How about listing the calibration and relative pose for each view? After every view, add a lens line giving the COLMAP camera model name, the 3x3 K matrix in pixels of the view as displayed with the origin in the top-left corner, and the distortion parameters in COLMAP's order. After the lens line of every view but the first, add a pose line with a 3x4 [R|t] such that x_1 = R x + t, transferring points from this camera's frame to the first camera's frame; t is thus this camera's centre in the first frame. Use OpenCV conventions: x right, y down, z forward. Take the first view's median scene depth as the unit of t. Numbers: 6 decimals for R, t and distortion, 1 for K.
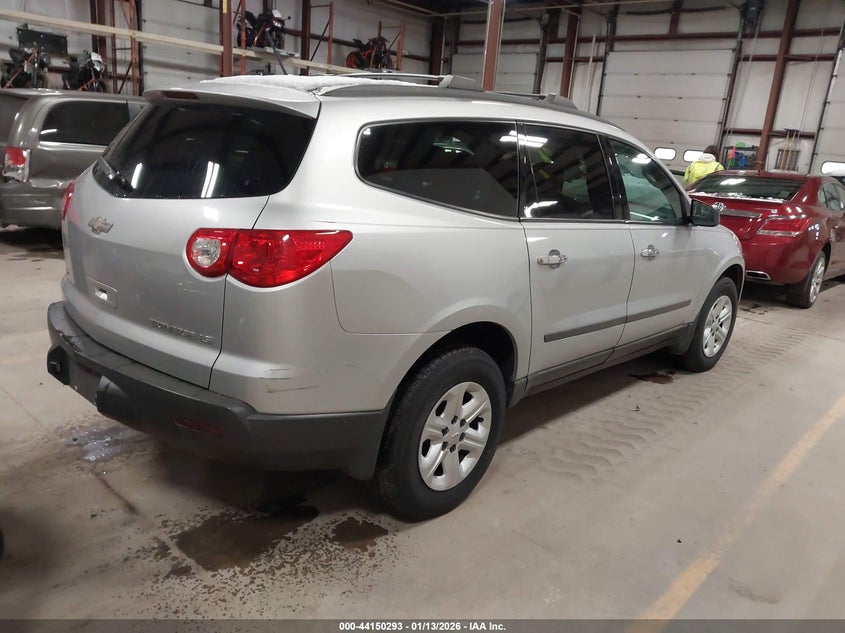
lens RADIAL K [[657.1, 0, 415.9], [0, 657.1, 320.5], [0, 0, 1]] dist [-0.001451, 0.001277]
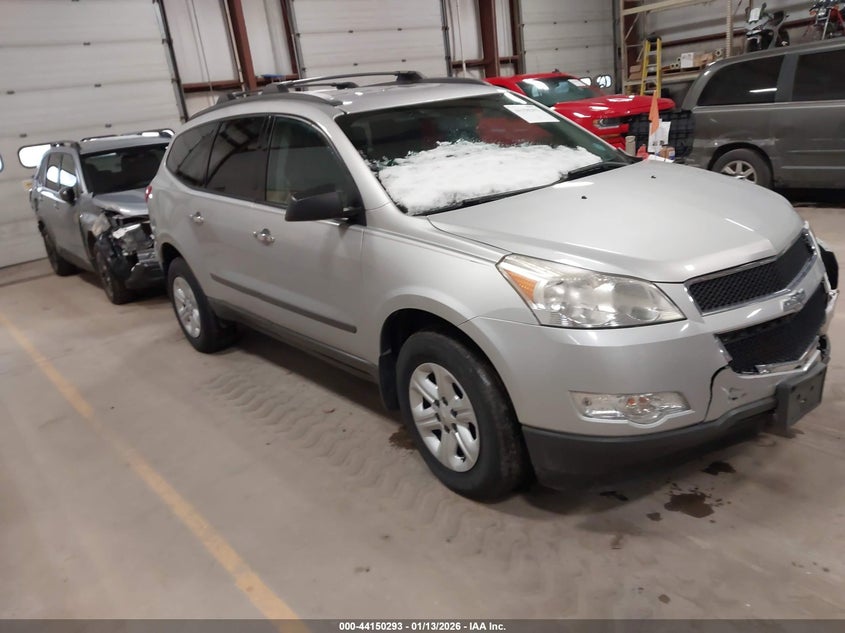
lens RADIAL K [[657.1, 0, 415.9], [0, 657.1, 320.5], [0, 0, 1]] dist [-0.001451, 0.001277]
pose [[-0.154323, 0.232633, -0.960243, 1.217350], [-0.153365, 0.954465, 0.255881, -0.248954], [0.976045, 0.186756, -0.111618, 1.298257]]
